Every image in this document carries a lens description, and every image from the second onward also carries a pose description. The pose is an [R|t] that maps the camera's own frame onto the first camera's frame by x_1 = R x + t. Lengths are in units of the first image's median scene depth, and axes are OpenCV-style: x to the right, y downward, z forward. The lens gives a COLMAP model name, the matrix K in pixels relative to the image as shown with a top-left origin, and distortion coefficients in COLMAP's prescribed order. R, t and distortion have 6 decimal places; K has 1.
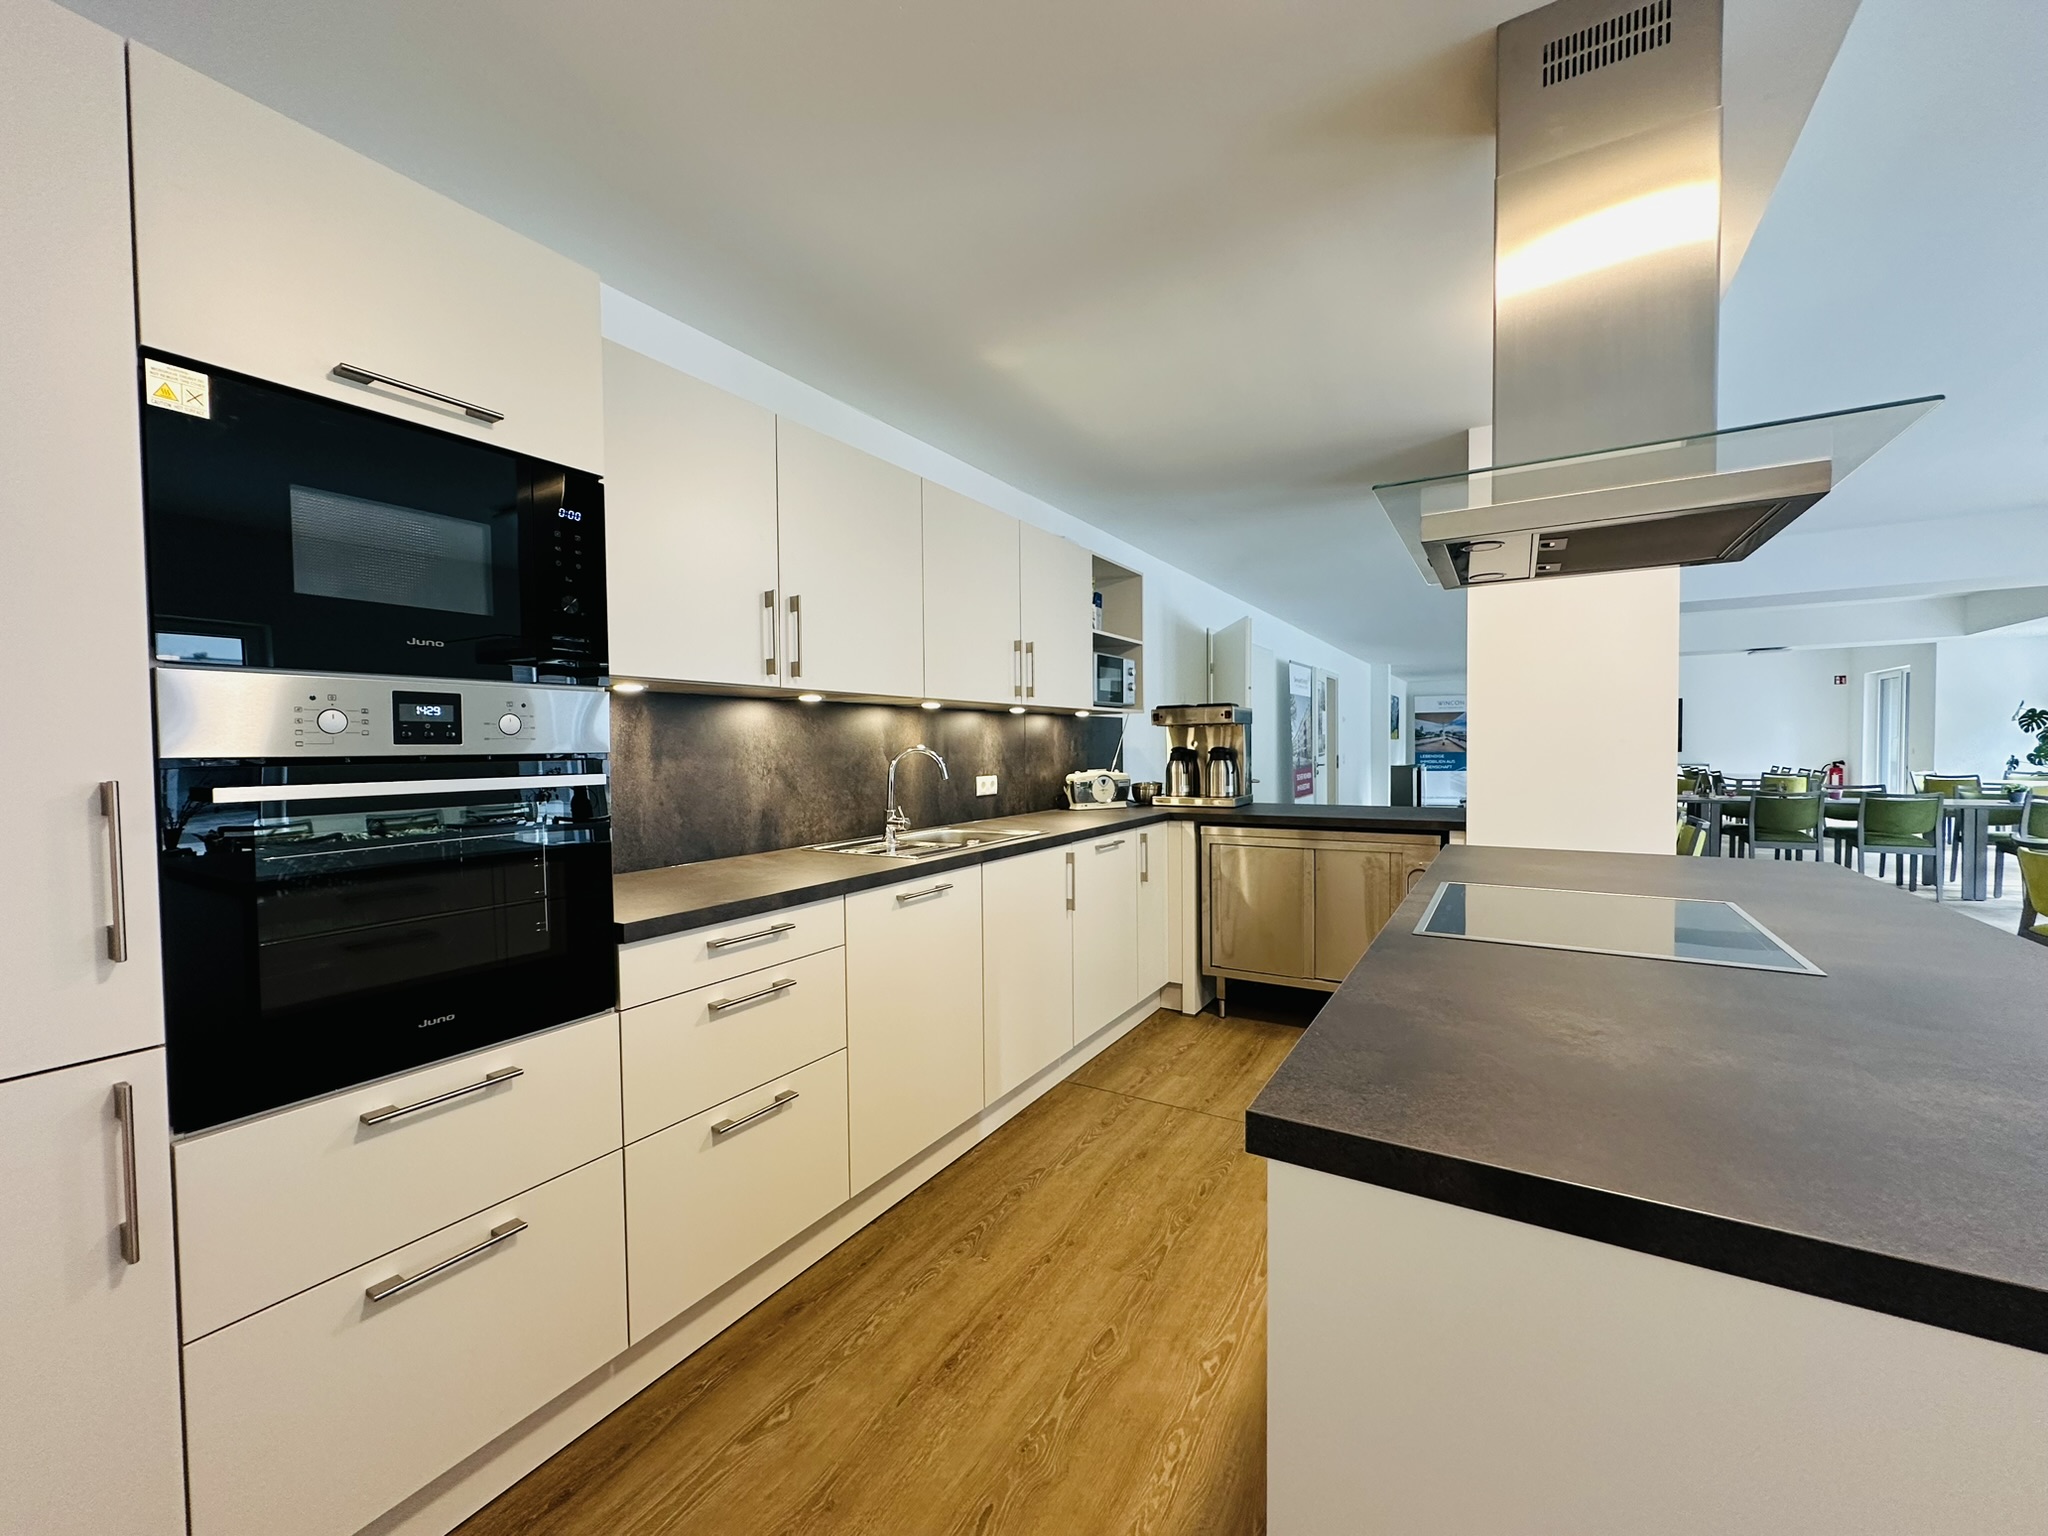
lens RADIAL K [[823.5, 0, 1023.7], [0, 823.5, 769.9], [0, 0, 1]] dist [-0.004187, 0.001480]
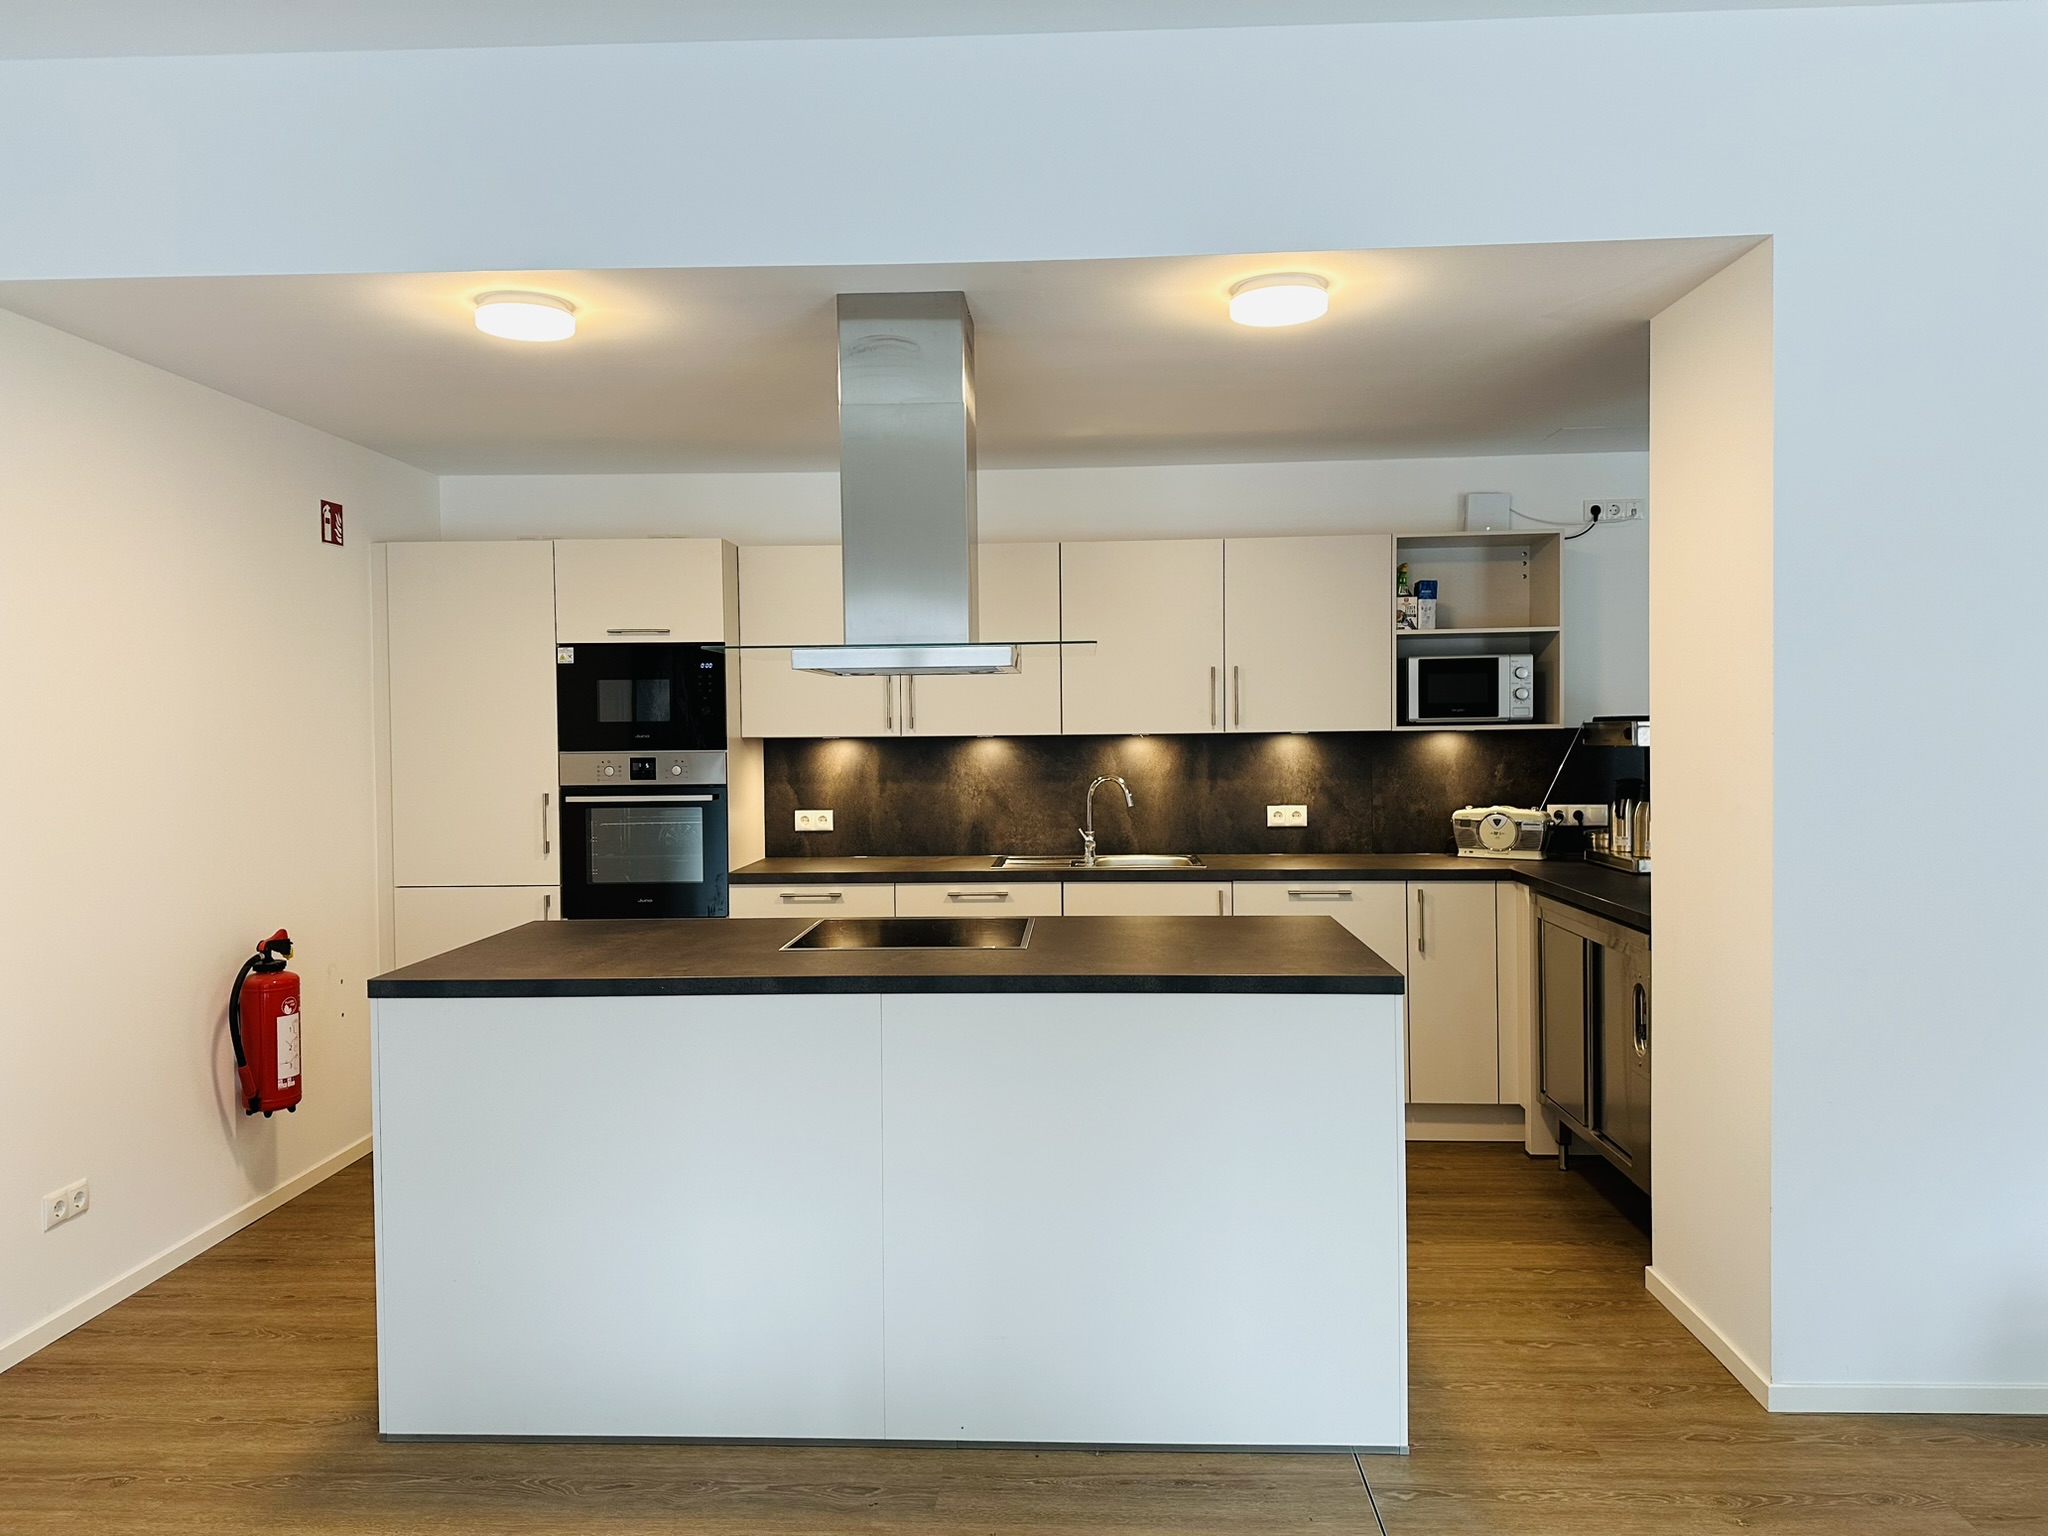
lens RADIAL K [[1437.1, 0, 1020.5], [0, 1437.1, 759.7], [0, 0, 1]] dist [0.070902, -0.071958]
pose [[0.473877, 0.028111, -0.880142, 1.861058], [-0.019830, 0.999578, 0.021249, -0.108788], [0.880368, 0.007384, 0.474234, 0.006727]]
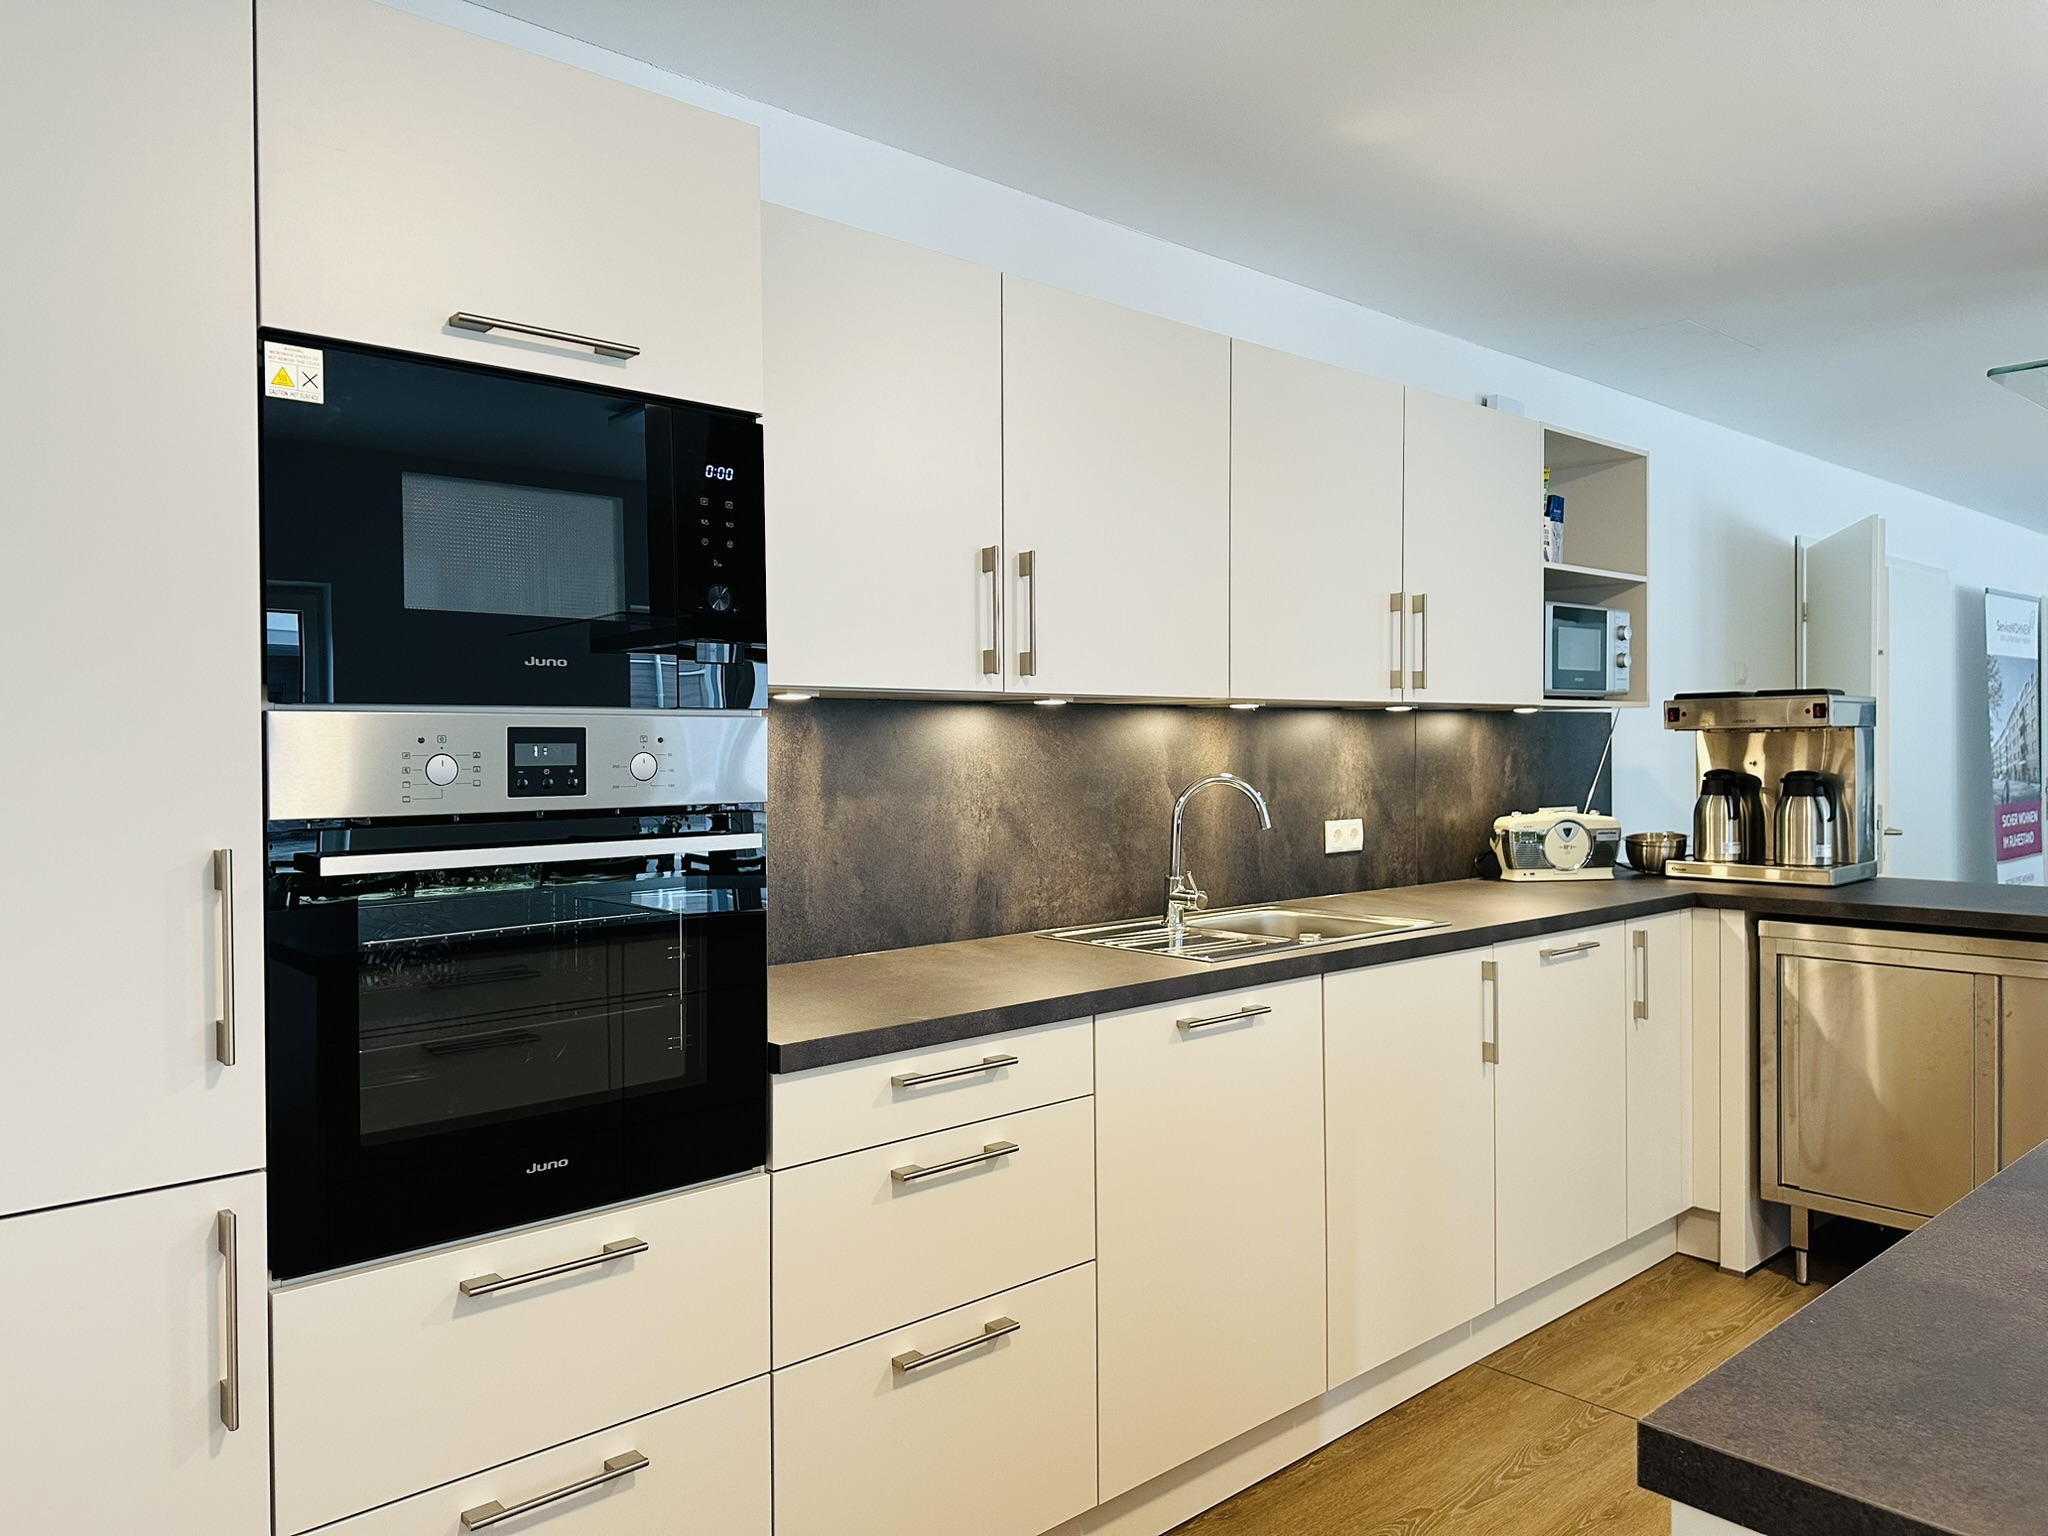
lens RADIAL K [[1437.1, 0, 1013.8], [0, 1437.1, 760.4], [0, 0, 1]] dist [0.070902, -0.071958]
pose [[0.957374, 0.008444, -0.288727, 0.039891], [-0.012710, 0.999836, -0.012901, -0.029162], [0.288570, 0.016021, 0.957325, -0.084807]]
